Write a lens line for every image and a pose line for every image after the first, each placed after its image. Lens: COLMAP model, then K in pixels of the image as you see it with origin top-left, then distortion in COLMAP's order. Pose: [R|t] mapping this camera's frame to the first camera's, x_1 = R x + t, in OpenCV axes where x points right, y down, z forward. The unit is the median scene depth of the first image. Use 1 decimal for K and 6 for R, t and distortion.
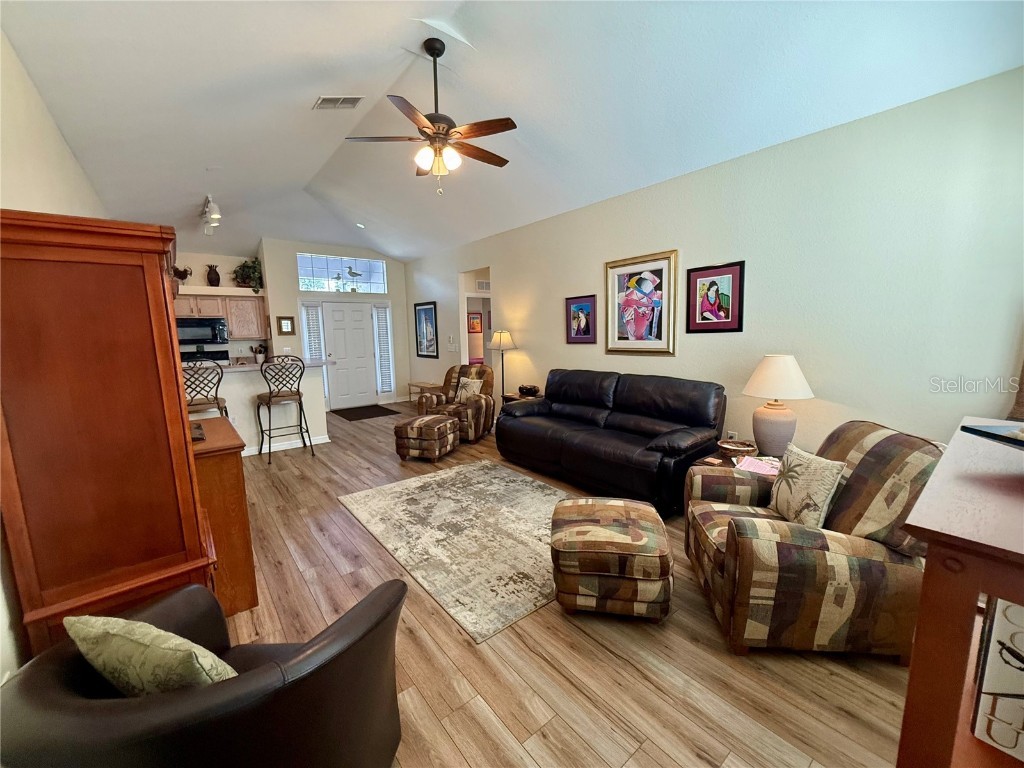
lens RADIAL K [[409.3, 0, 514.8], [0, 409.3, 387.1], [0, 0, 1]] dist [-0.000365, 0.000031]
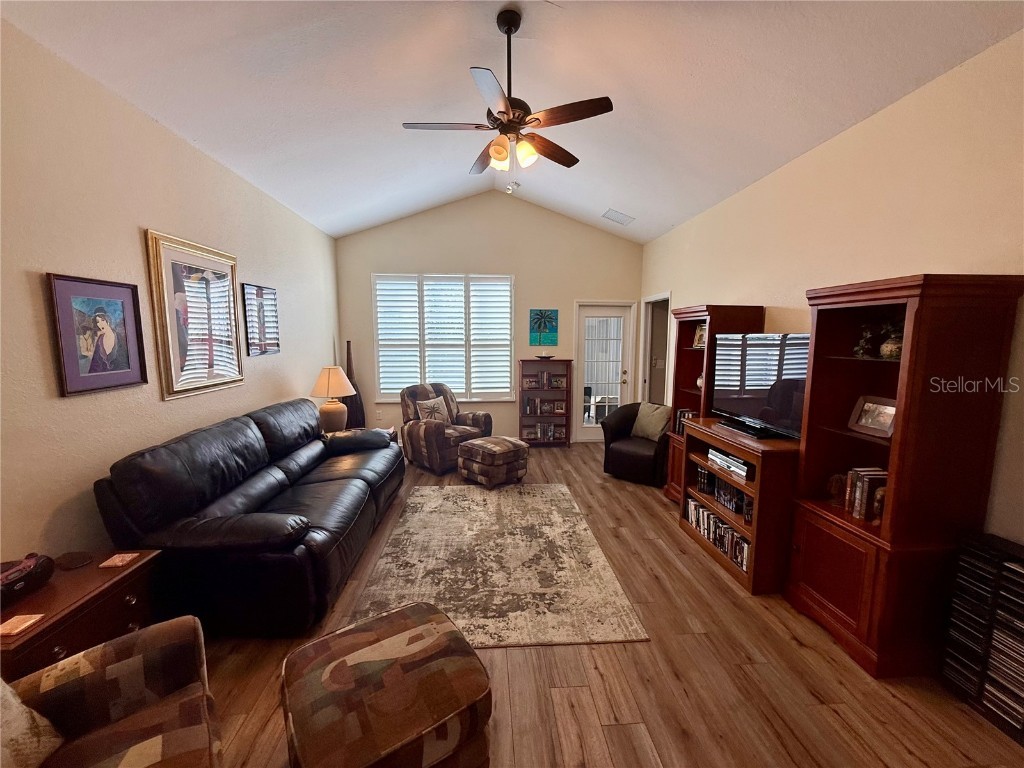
lens RADIAL K [[409.3, 0, 514.3], [0, 409.3, 386.0], [0, 0, 1]] dist [-0.000365, 0.000031]
pose [[-0.819951, -0.050246, 0.570224, -0.402063], [0.092576, 0.971387, 0.218715, -0.151999], [-0.564898, 0.232125, -0.791839, 1.013200]]
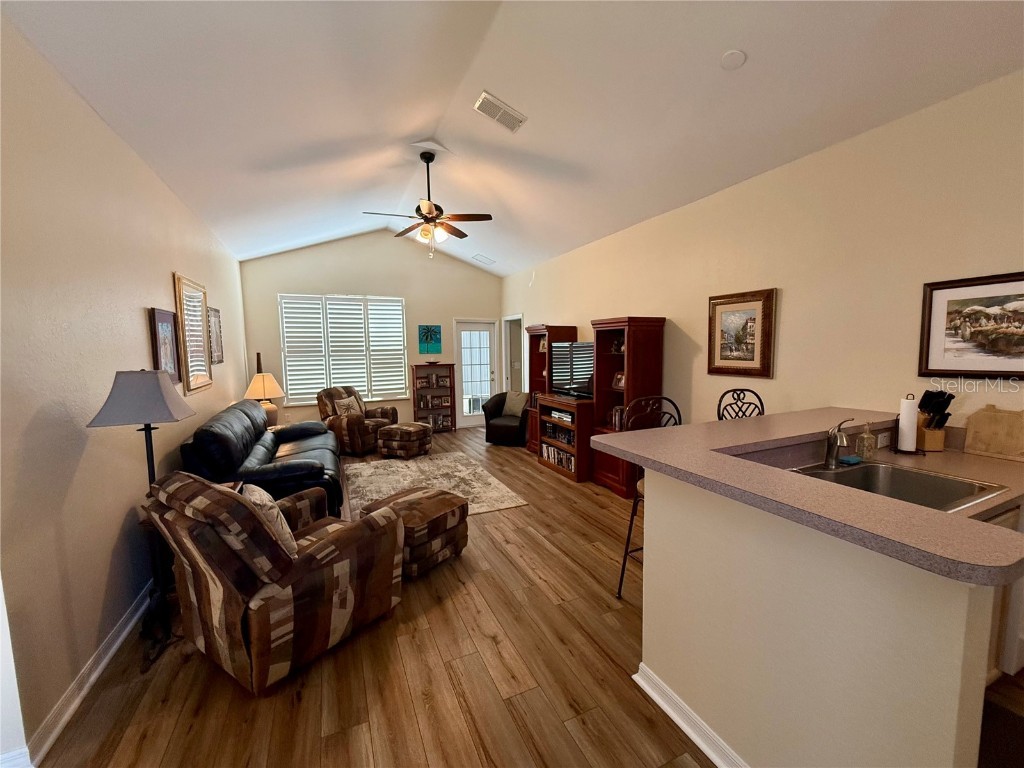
lens RADIAL K [[409.3, 0, 513.8], [0, 409.3, 385.7], [0, 0, 1]] dist [-0.000365, 0.000031]
pose [[-0.967263, 0.008862, 0.253623, -0.462111], [0.066923, 0.972922, 0.221234, -0.193090], [-0.244795, 0.230965, -0.941664, 1.343939]]
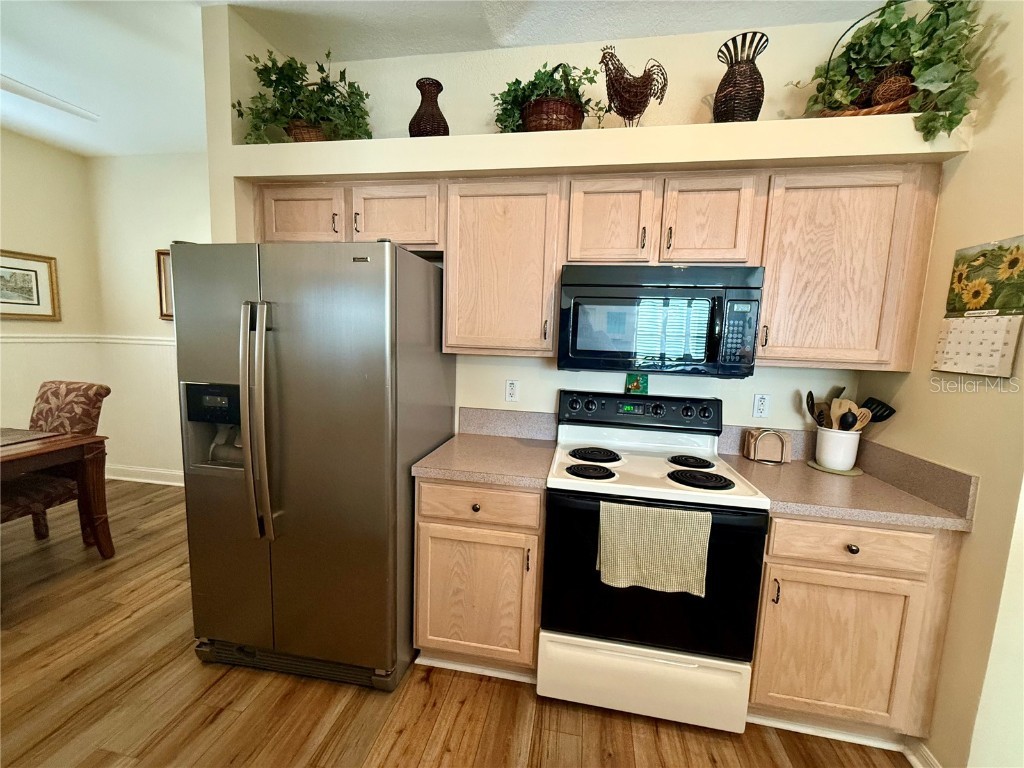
lens RADIAL K [[409.3, 0, 509.8], [0, 409.3, 385.5], [0, 0, 1]] dist [-0.000365, 0.000031]
pose [[0.649627, 0.130882, -0.748902, -0.804225], [-0.154081, 0.987293, 0.038888, -0.119661], [0.744476, 0.090129, 0.661538, 0.979734]]
